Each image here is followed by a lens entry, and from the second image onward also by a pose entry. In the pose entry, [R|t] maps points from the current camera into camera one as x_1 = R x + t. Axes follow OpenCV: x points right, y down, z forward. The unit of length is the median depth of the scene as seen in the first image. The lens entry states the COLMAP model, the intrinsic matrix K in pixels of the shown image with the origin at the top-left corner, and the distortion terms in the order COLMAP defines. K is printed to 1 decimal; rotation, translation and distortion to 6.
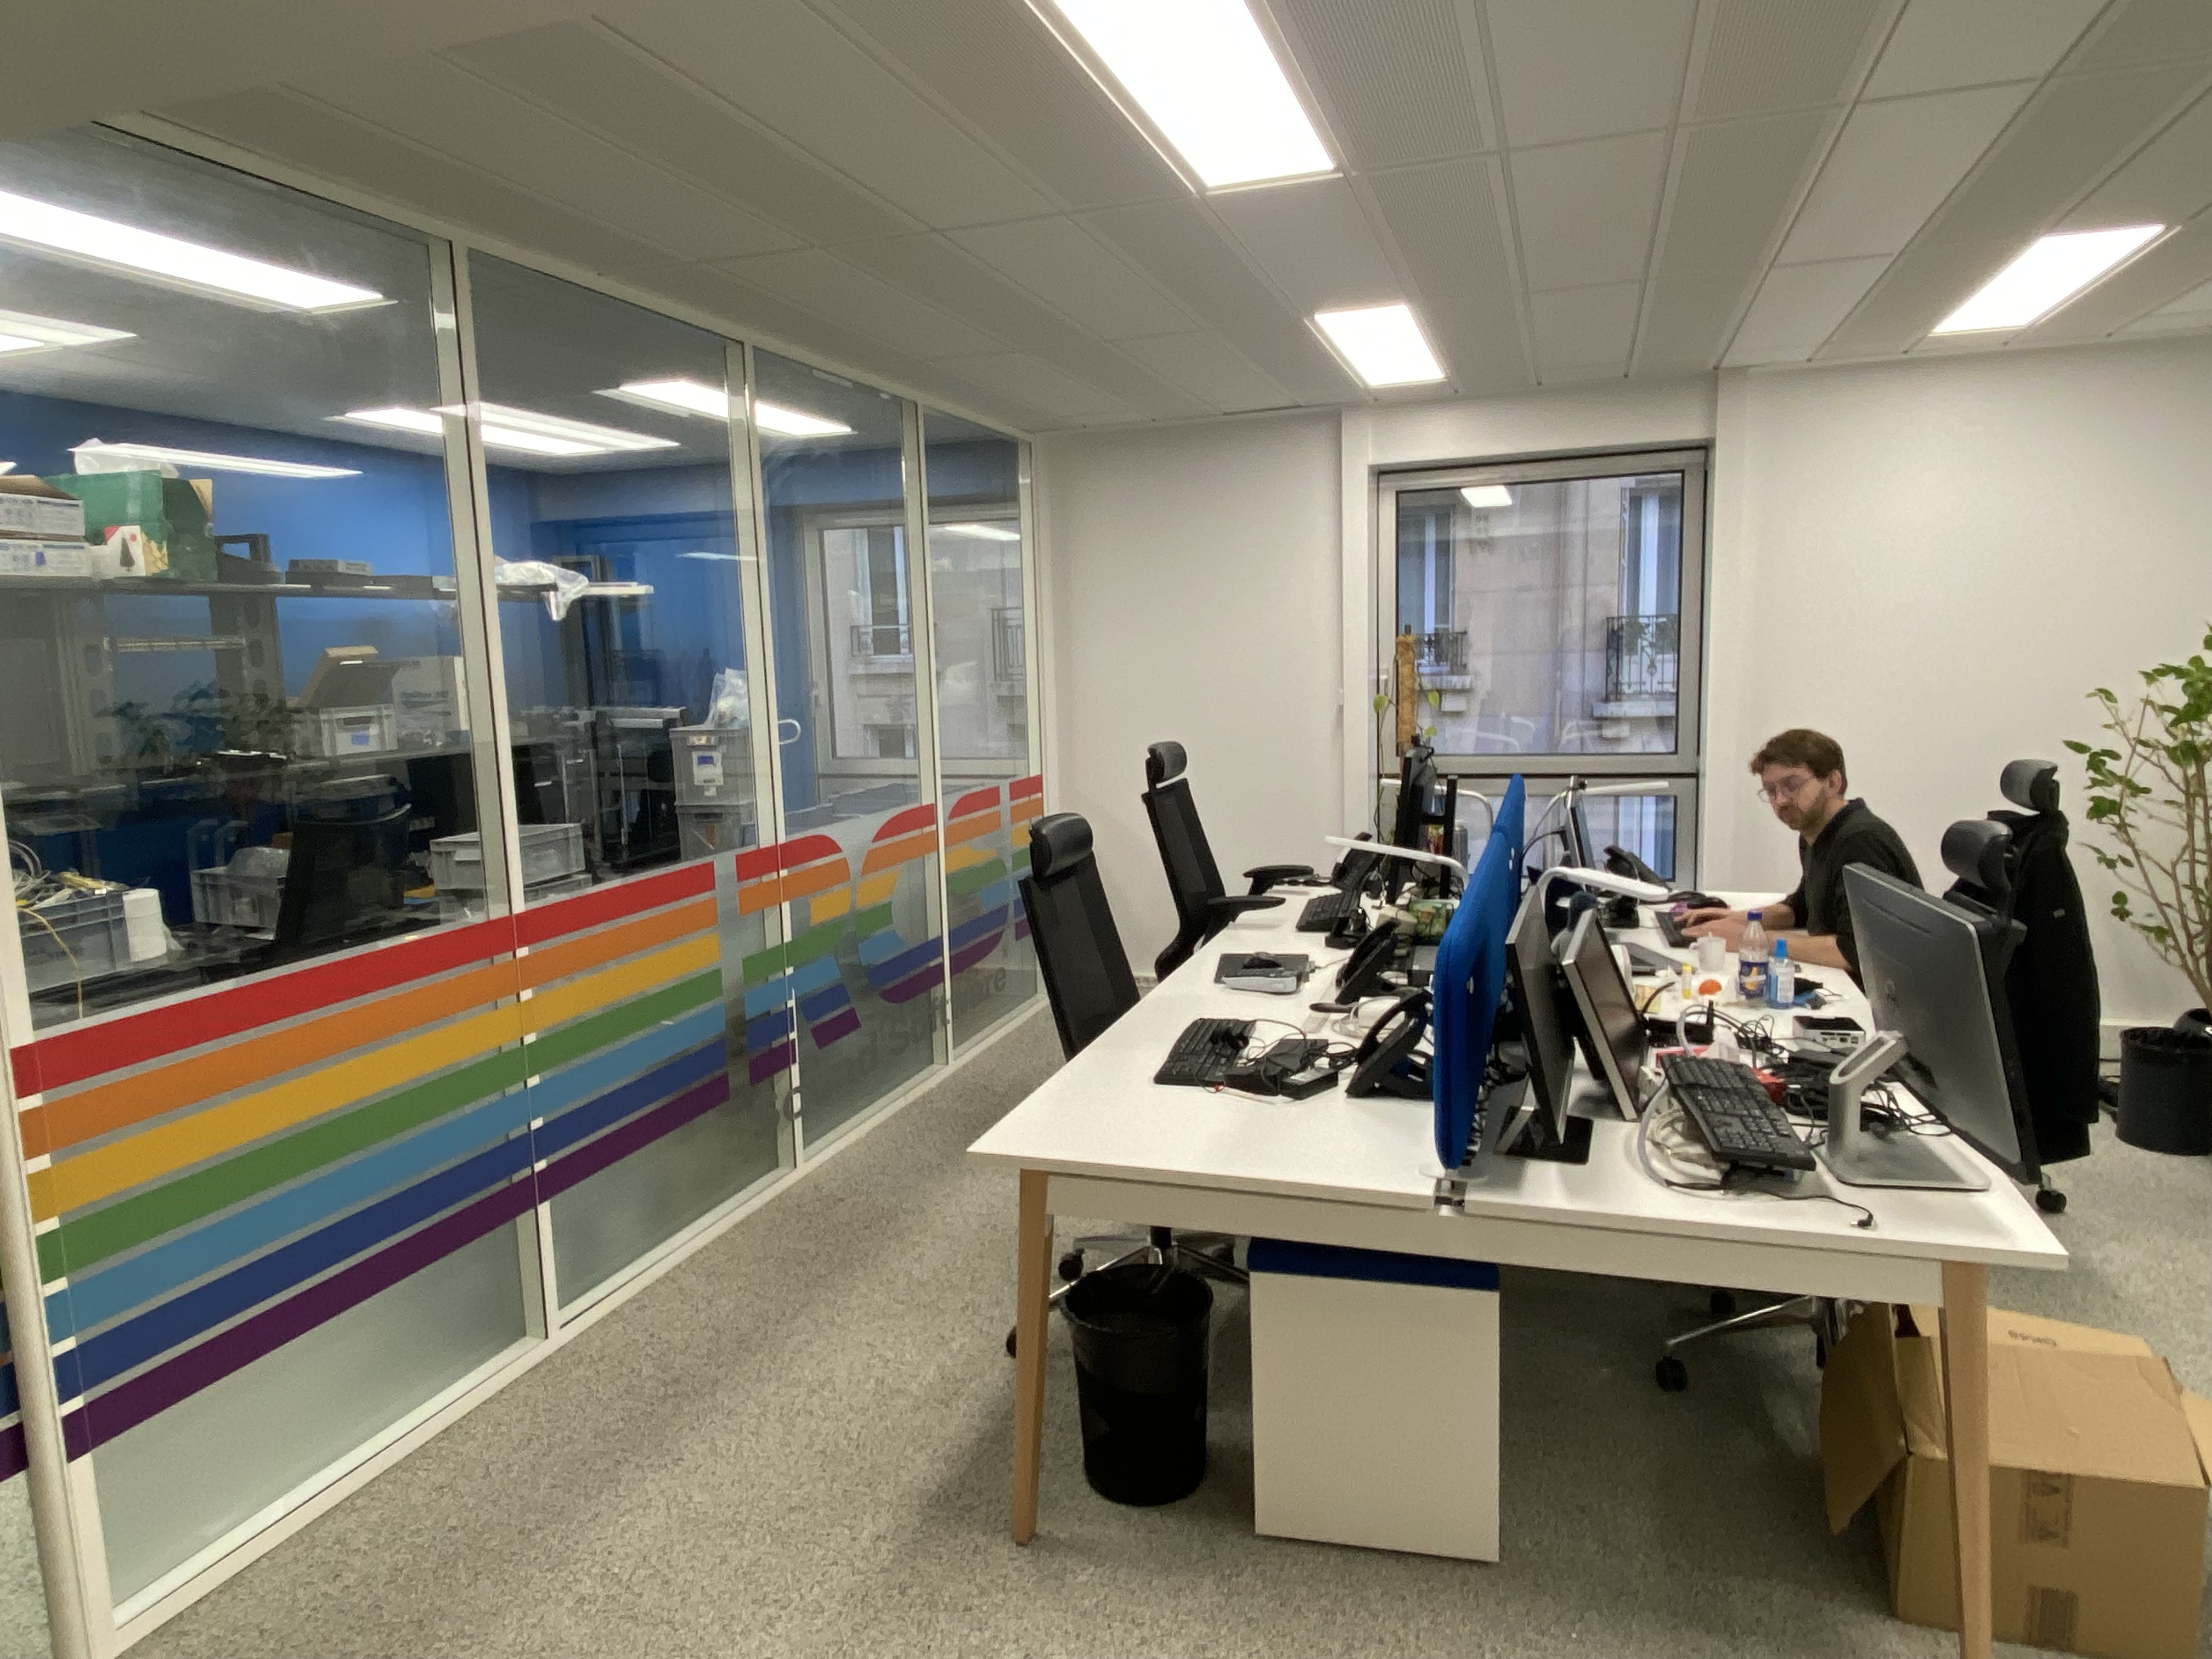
lens RADIAL K [[1385.1, 0, 1106.0], [0, 1385.1, 829.5], [0, 0, 1]] dist [0.002962, 0.000343]
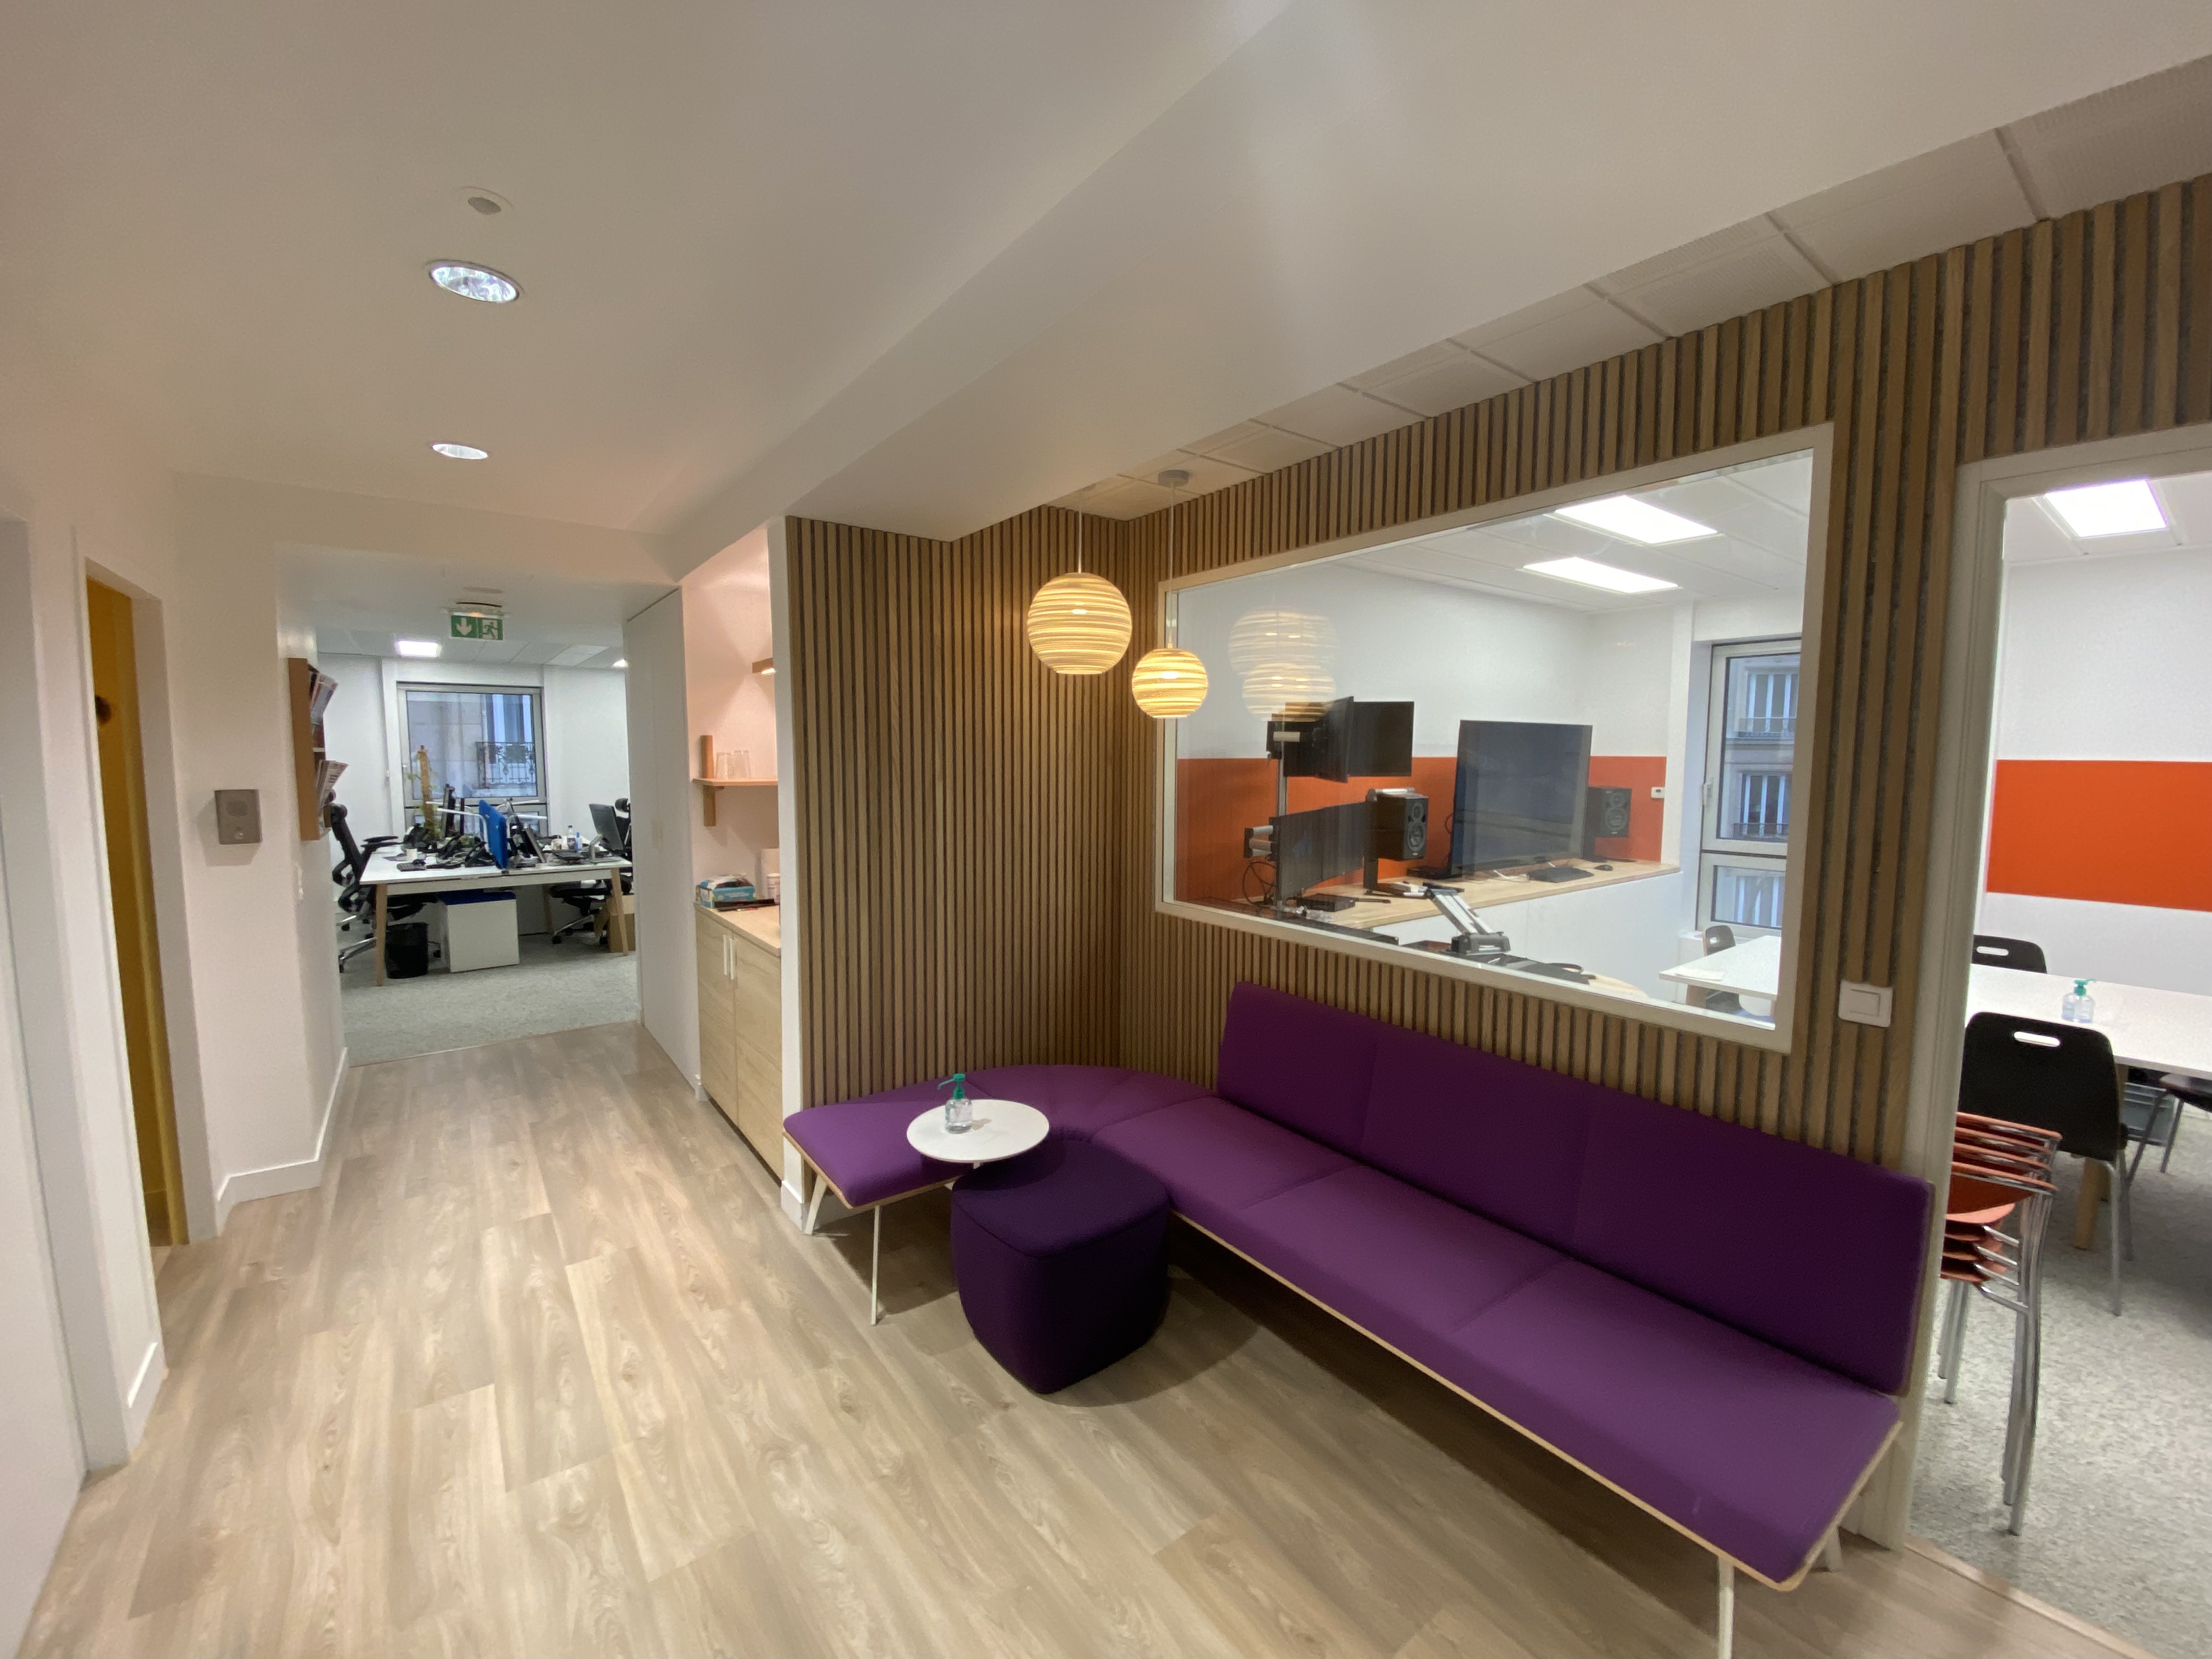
lens RADIAL K [[914.6, 0, 1106.0], [0, 914.6, 829.5], [0, 0, 1]] dist [-0.000042, -0.000034]
pose [[0.559274, -0.041189, 0.827959, -0.292315], [0.091321, 0.995747, -0.012149, 0.087451], [-0.823938, 0.082404, 0.560657, -0.590991]]
